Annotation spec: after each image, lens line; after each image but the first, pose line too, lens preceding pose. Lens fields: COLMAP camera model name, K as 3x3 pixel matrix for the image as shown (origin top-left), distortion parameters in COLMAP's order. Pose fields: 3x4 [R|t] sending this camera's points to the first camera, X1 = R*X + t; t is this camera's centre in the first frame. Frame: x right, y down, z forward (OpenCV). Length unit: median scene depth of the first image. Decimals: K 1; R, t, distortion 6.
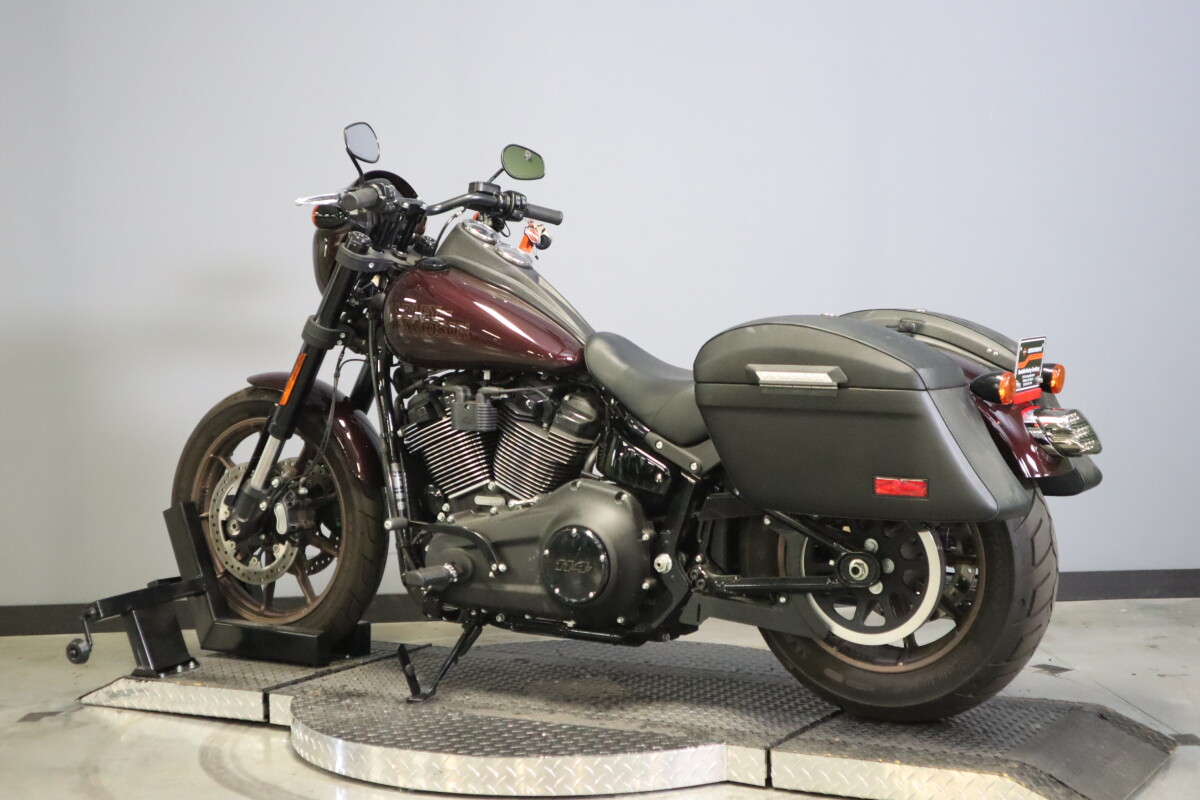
lens RADIAL K [[1692.7, 0, 602.7], [0, 1692.7, 397.8], [0, 0, 1]] dist [0.033537, 0.000000]
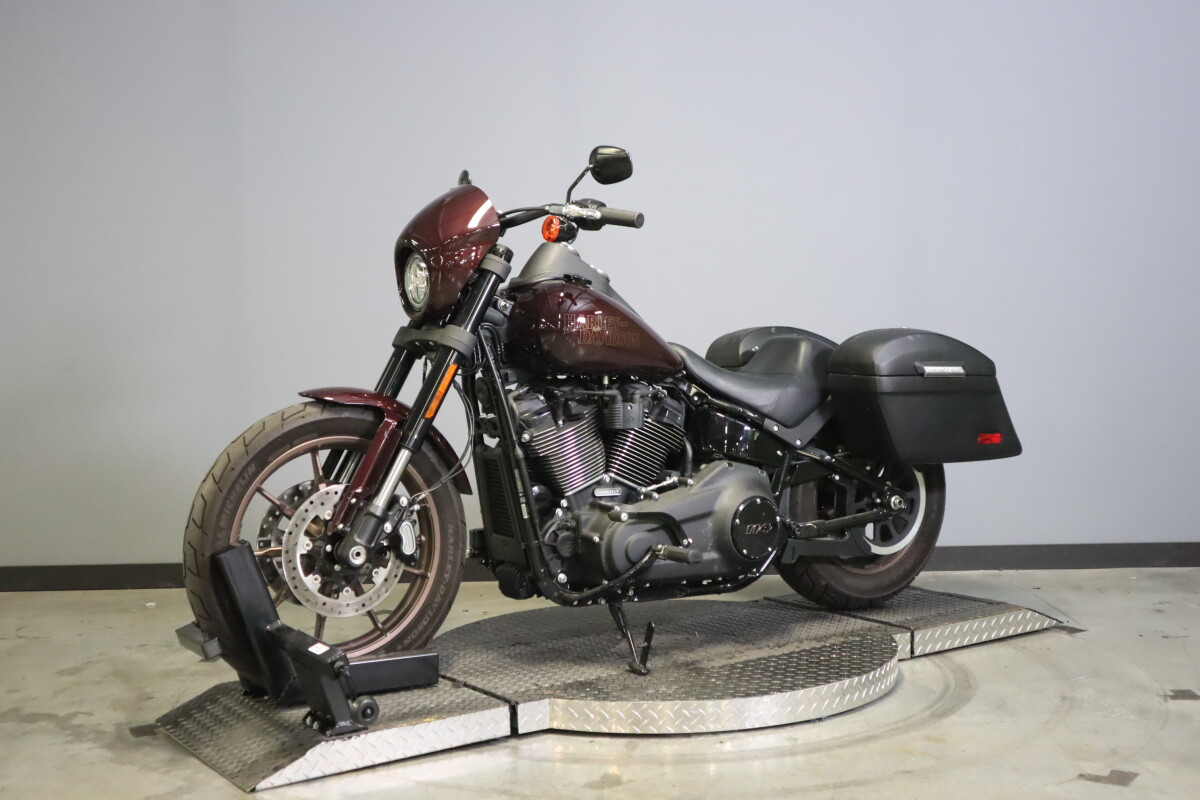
lens RADIAL K [[1525.0, 0, 605.6], [0, 1525.0, 394.6], [0, 0, 1]] dist [-0.001814, 0.000000]
pose [[0.419548, -0.024713, 0.907397, -1.046334], [0.046169, 0.998916, 0.005859, -0.010387], [-0.906558, 0.039436, 0.420234, 0.609043]]
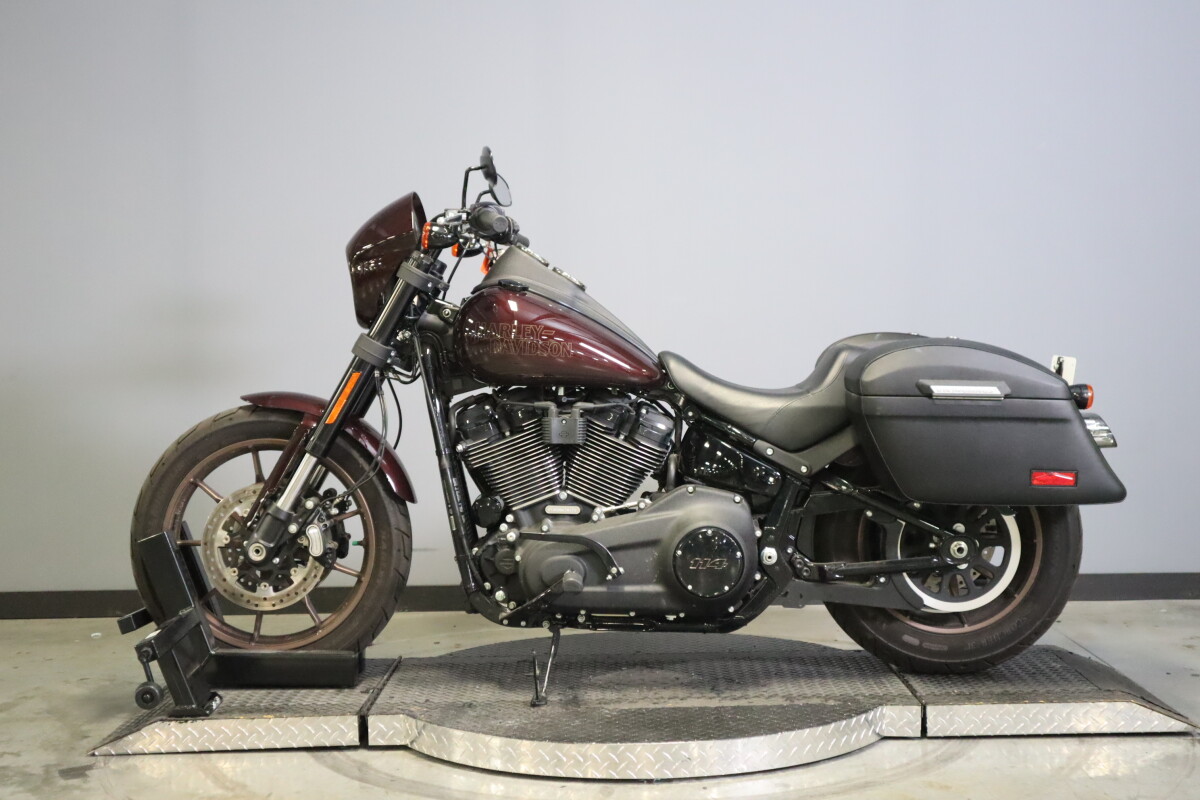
lens RADIAL K [[1615.7, 0, 593.9], [0, 1615.7, 403.9], [0, 0, 1]] dist [0.054044, 0.000000]
pose [[0.862153, -0.016026, 0.506395, -0.596824], [0.016472, 0.999858, 0.003600, -0.009530], [-0.506381, 0.005237, 0.862294, 0.123493]]
